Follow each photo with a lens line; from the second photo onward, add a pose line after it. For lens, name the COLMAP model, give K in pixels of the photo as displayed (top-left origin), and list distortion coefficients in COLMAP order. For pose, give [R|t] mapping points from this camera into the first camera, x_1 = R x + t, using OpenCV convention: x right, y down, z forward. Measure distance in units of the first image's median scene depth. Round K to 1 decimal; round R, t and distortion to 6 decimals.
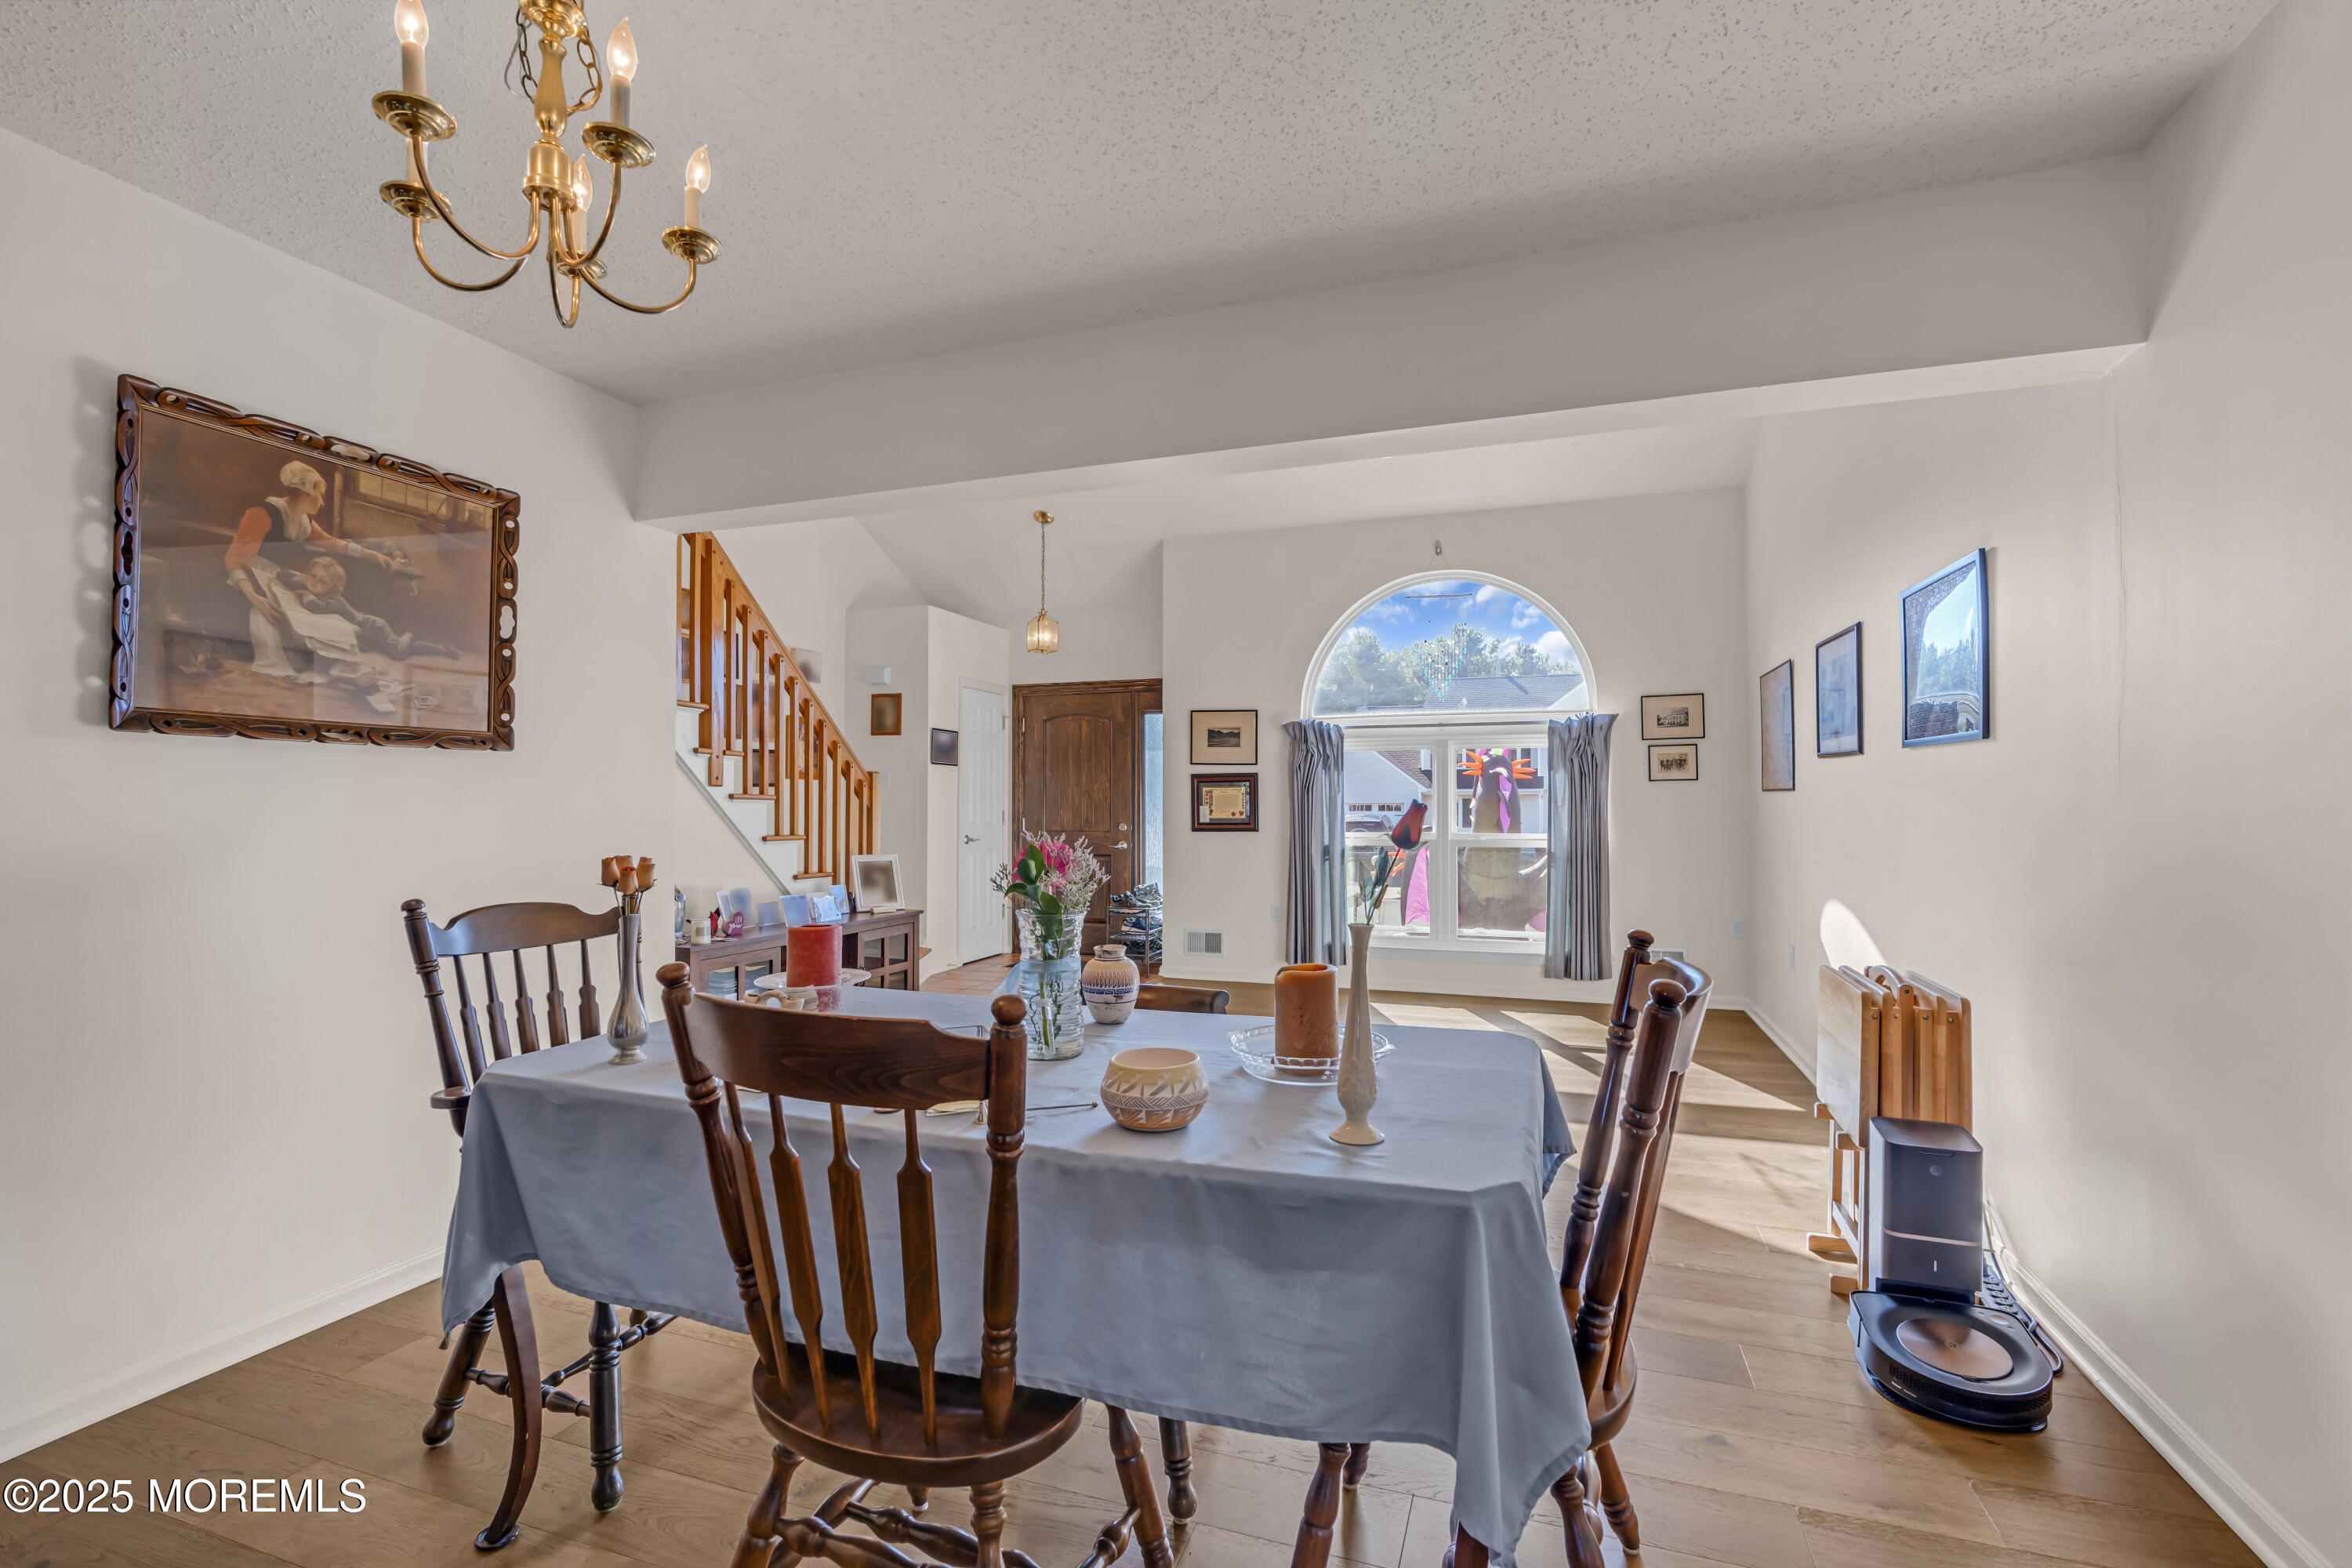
lens RADIAL K [[1066.7, 0, 1180.0], [0, 1066.7, 797.3], [0, 0, 1]] dist [-0.015697, 0.000139]
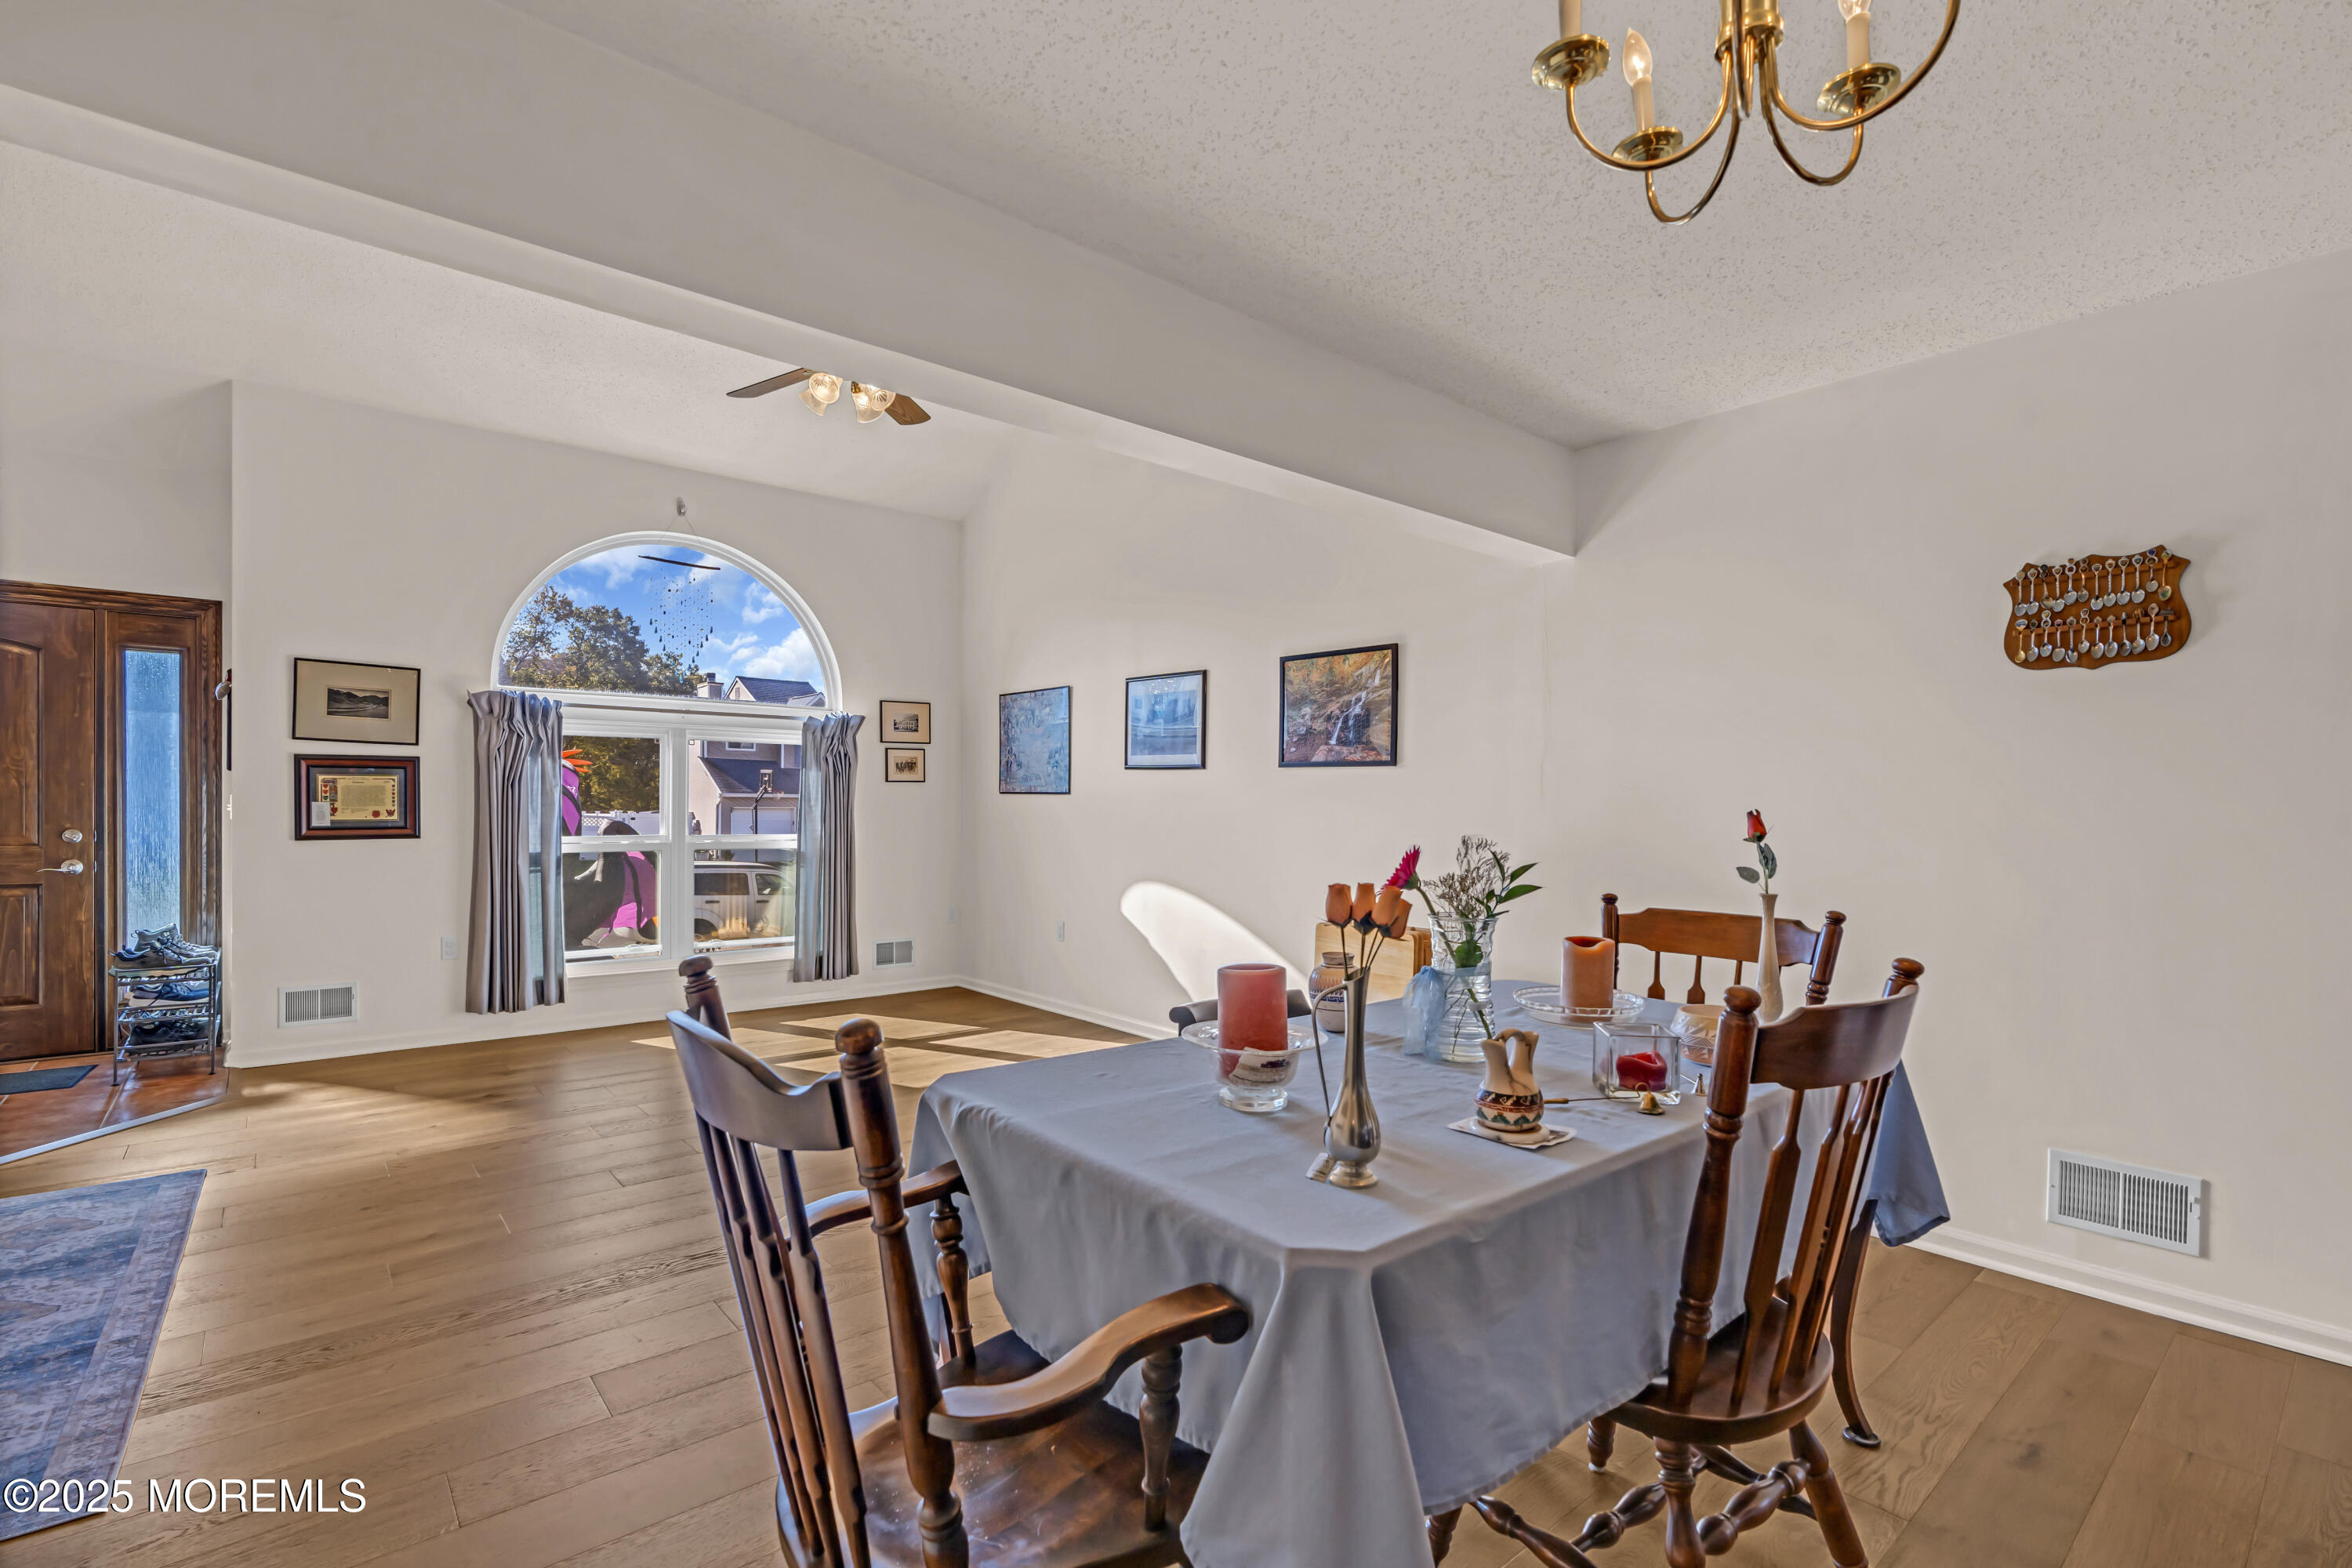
lens RADIAL K [[1066.7, 0, 1176.2], [0, 1066.7, 796.9], [0, 0, 1]] dist [-0.015697, 0.000139]
pose [[0.490014, 0.011805, 0.871634, -0.300633], [-0.012267, 0.999903, -0.006646, 0.002554], [-0.871628, -0.007435, 0.490111, 0.202603]]
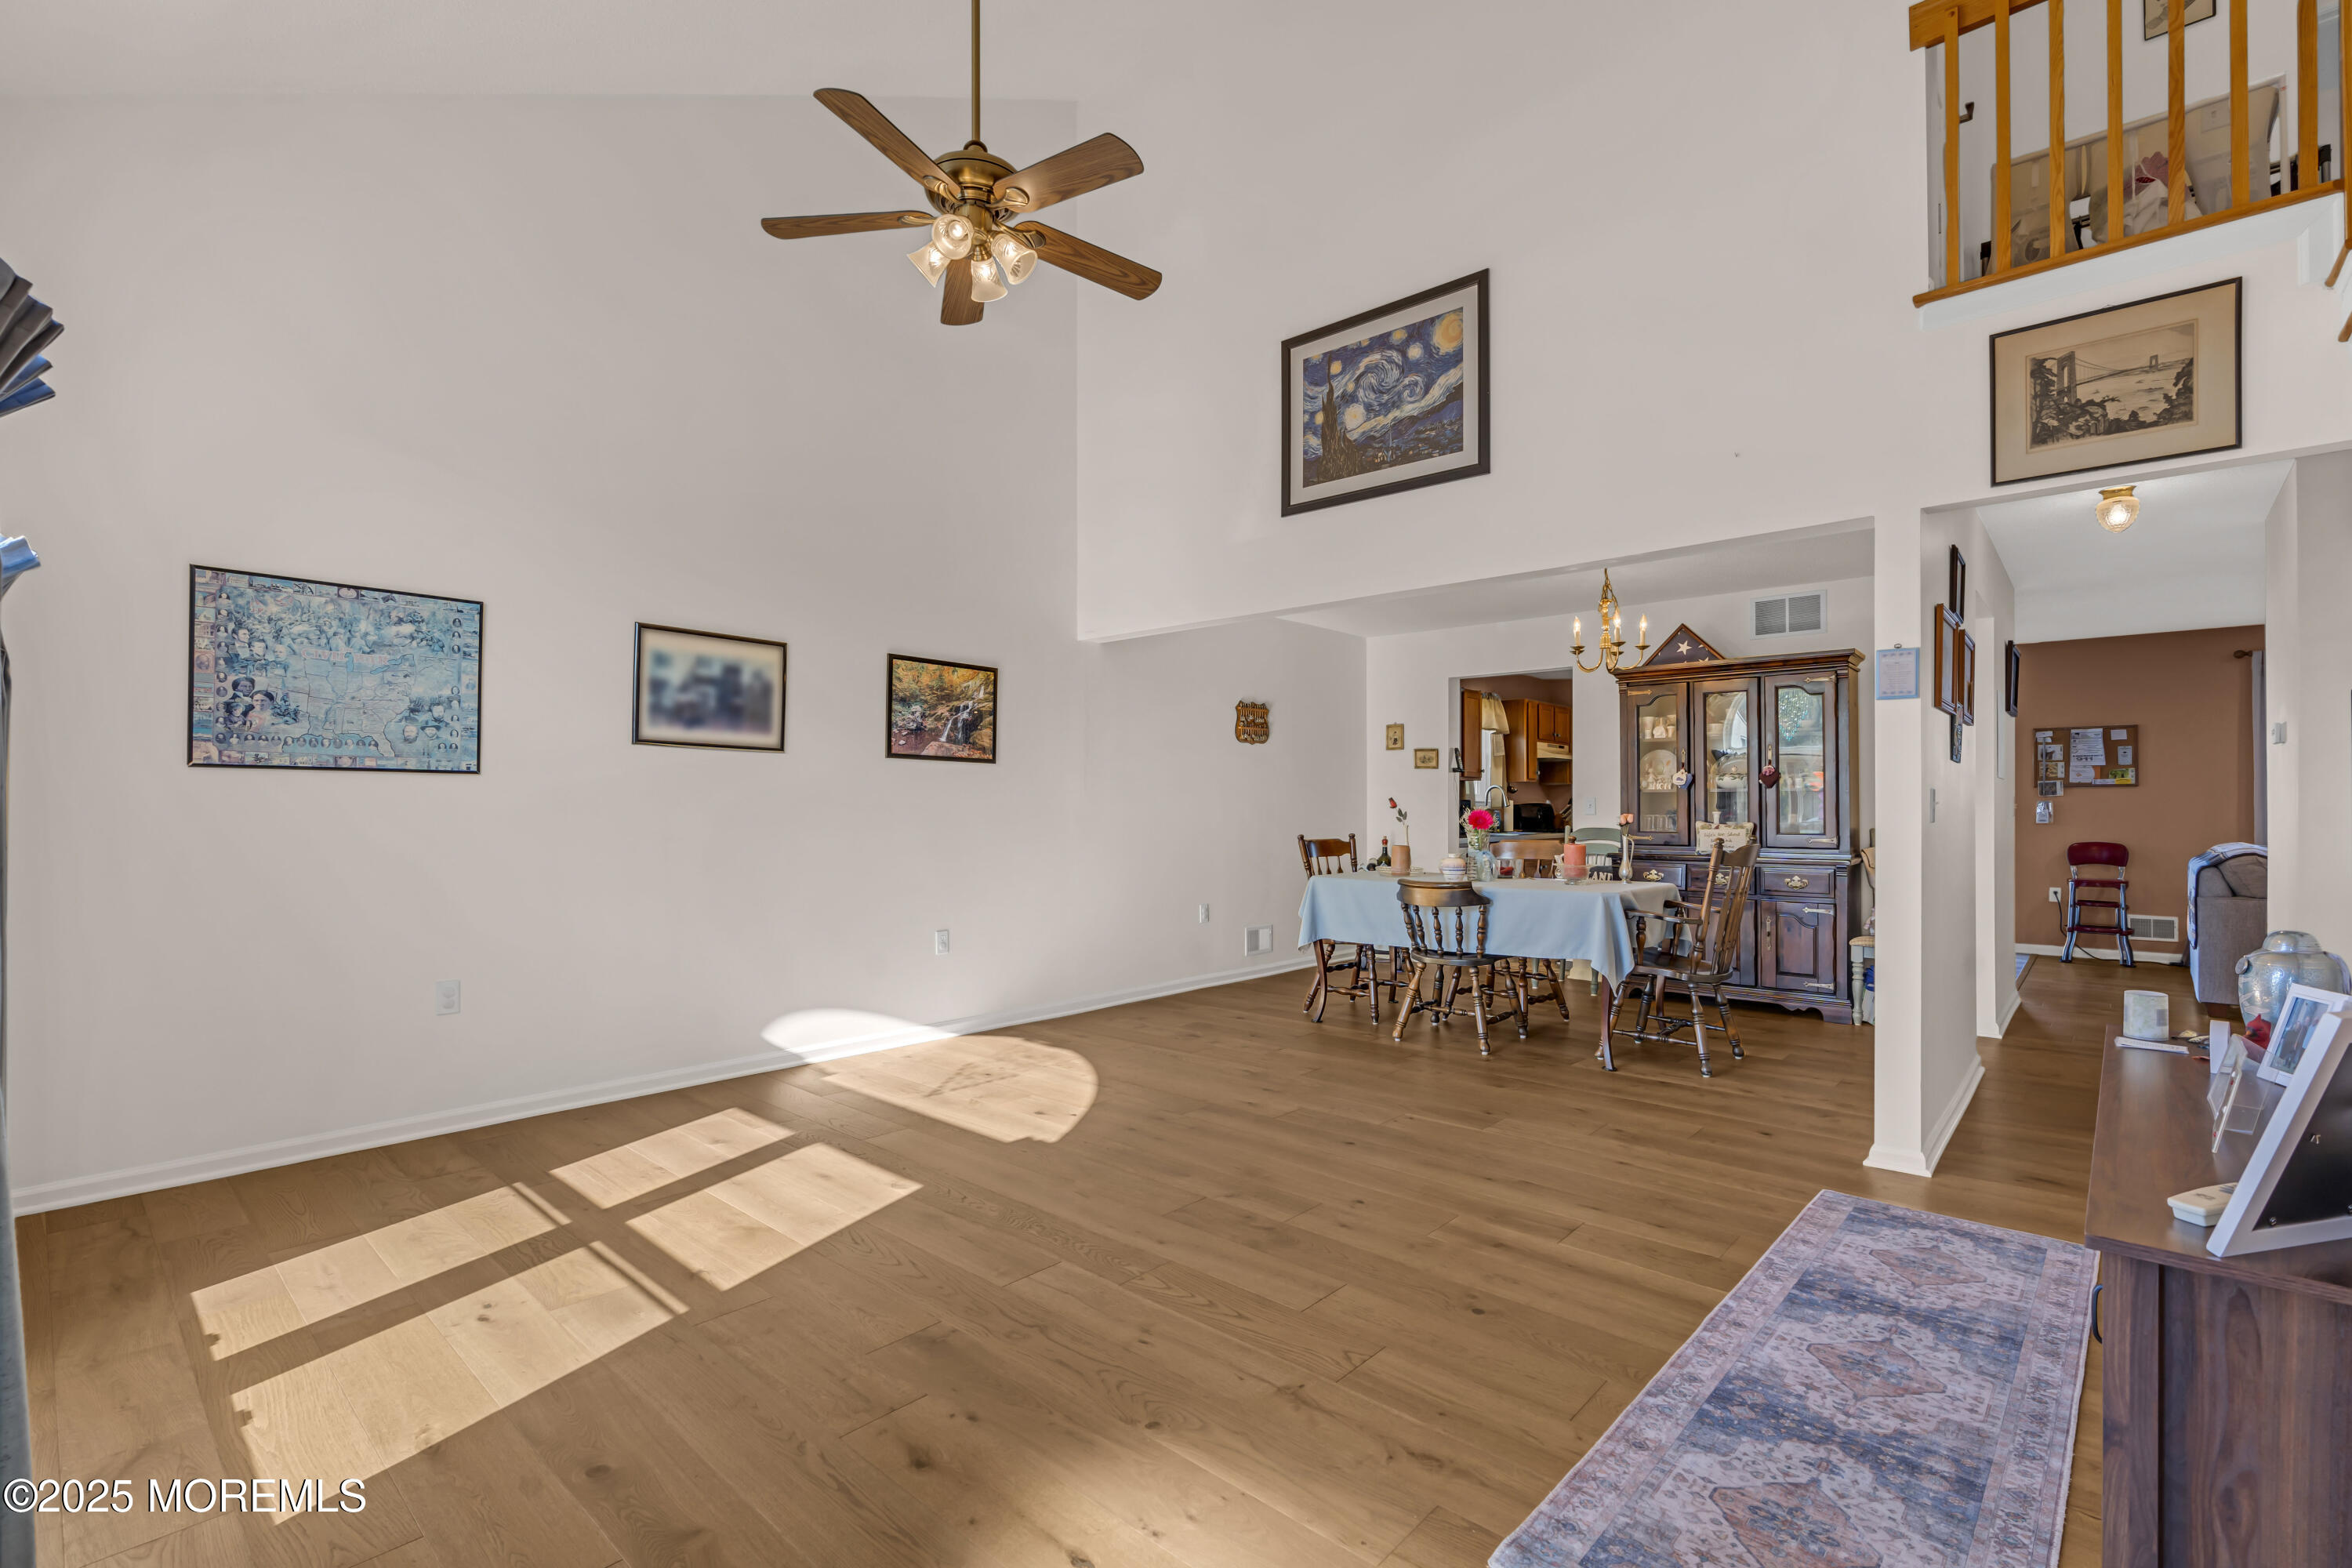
lens RADIAL K [[1066.7, 0, 1162.8], [0, 1066.7, 788.9], [0, 0, 1]] dist [-0.015697, 0.000139]
pose [[-0.925788, 0.002955, 0.378031, -0.117748], [-0.004694, 0.999802, -0.019312, 0.012342], [-0.378014, -0.019654, -0.925591, 1.072073]]
